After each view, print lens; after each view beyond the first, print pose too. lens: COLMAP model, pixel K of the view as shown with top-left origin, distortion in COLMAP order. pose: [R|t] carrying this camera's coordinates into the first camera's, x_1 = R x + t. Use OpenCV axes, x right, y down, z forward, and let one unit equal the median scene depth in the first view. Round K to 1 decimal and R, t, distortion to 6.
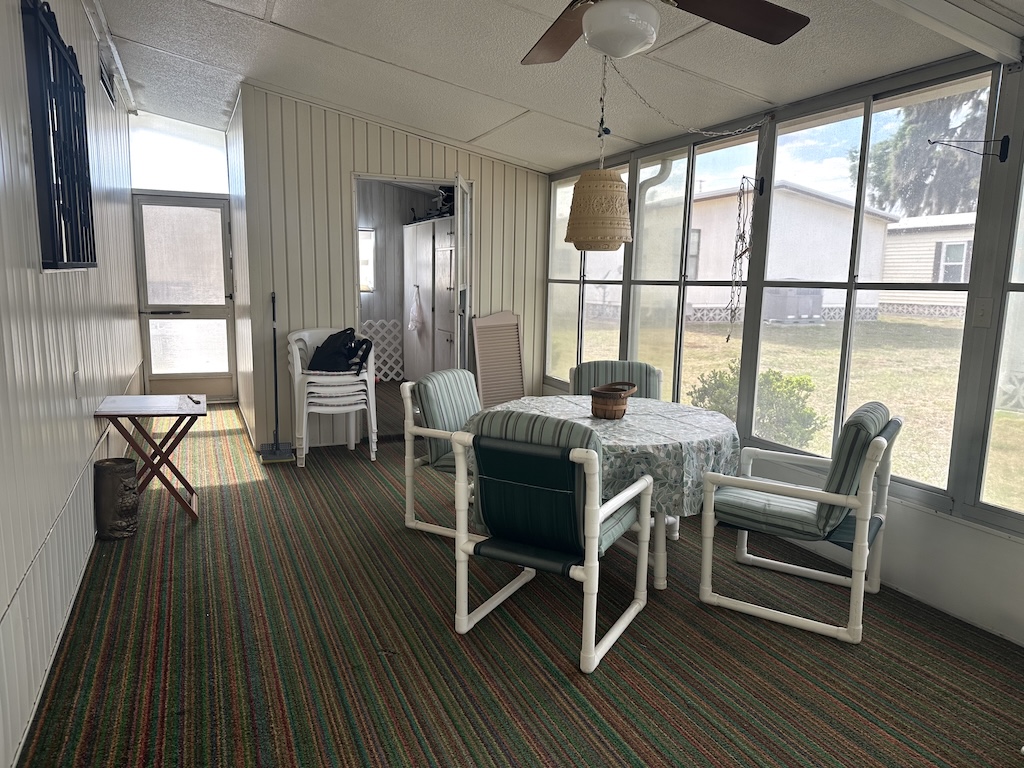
lens RADIAL K [[704.6, 0, 519.0], [0, 704.6, 383.1], [0, 0, 1]] dist [0.118574, -0.205117]
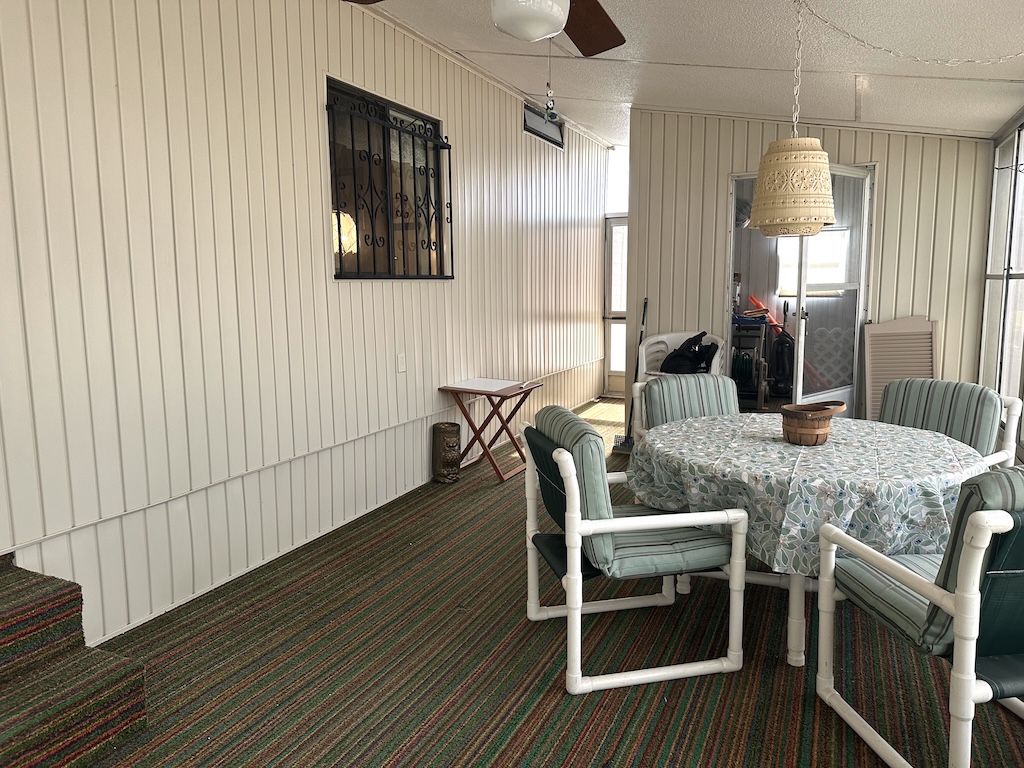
lens RADIAL K [[704.6, 0, 519.0], [0, 704.6, 383.1], [0, 0, 1]] dist [0.118574, -0.205117]
pose [[0.671013, 0.073494, -0.737794, 0.288767], [-0.084907, 0.996146, 0.022007, -0.005127], [0.736568, 0.047878, 0.674667, 0.121959]]
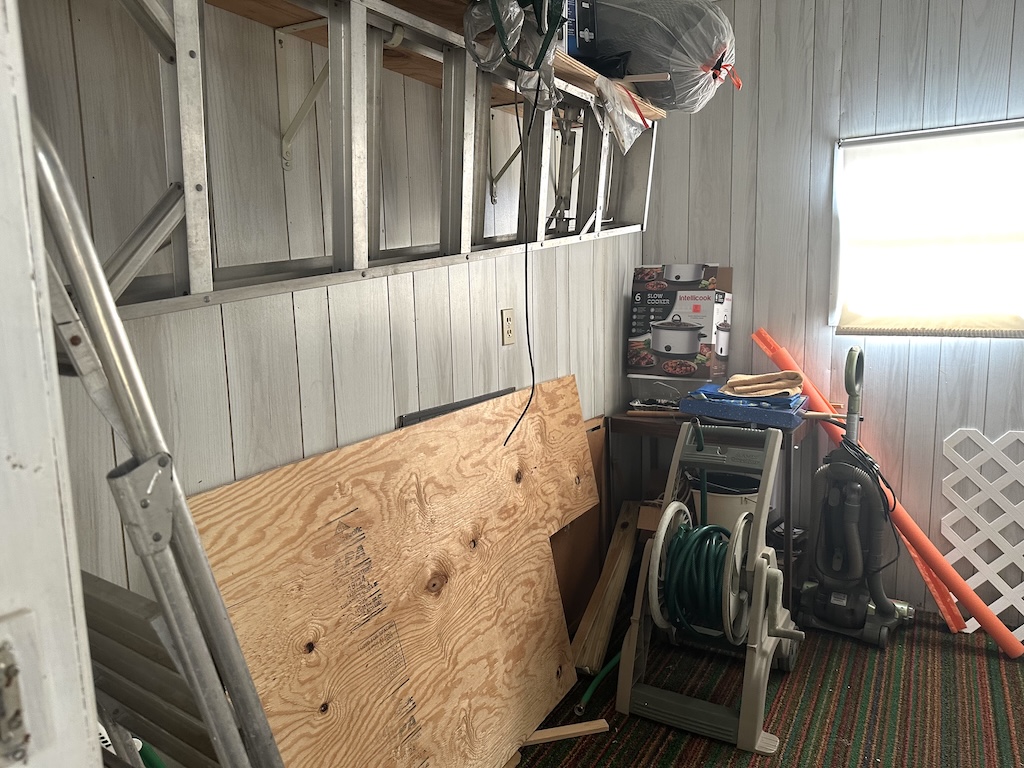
lens RADIAL K [[722.6, 0, 515.2], [0, 722.6, 388.0], [0, 0, 1]] dist [0.040901, -0.044723]
pose [[0.573471, 0.085218, -0.814782, -0.122464], [-0.088626, 0.995191, 0.041708, -0.146277], [0.814418, 0.048293, 0.578266, 0.947840]]
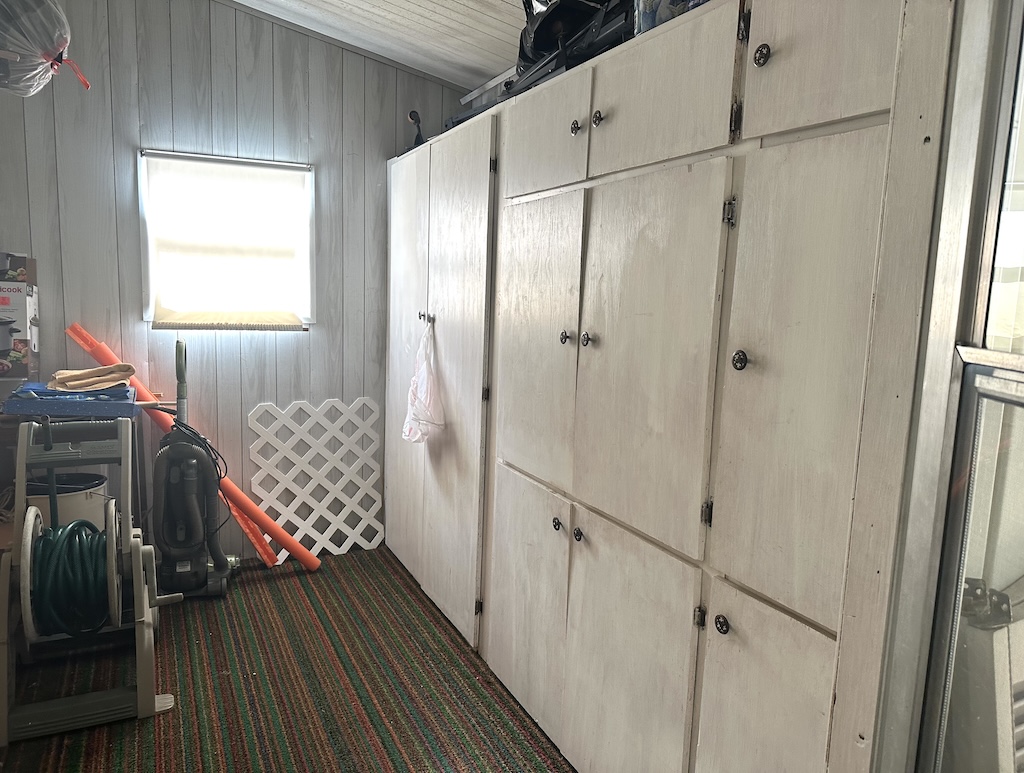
lens RADIAL K [[722.6, 0, 515.2], [0, 722.6, 390.5], [0, 0, 1]] dist [0.040901, -0.044723]
pose [[0.999062, 0.007422, 0.042669, -0.158417], [-0.007001, 0.999925, -0.010009, -0.132778], [-0.042740, 0.009701, 0.999039, 0.865989]]
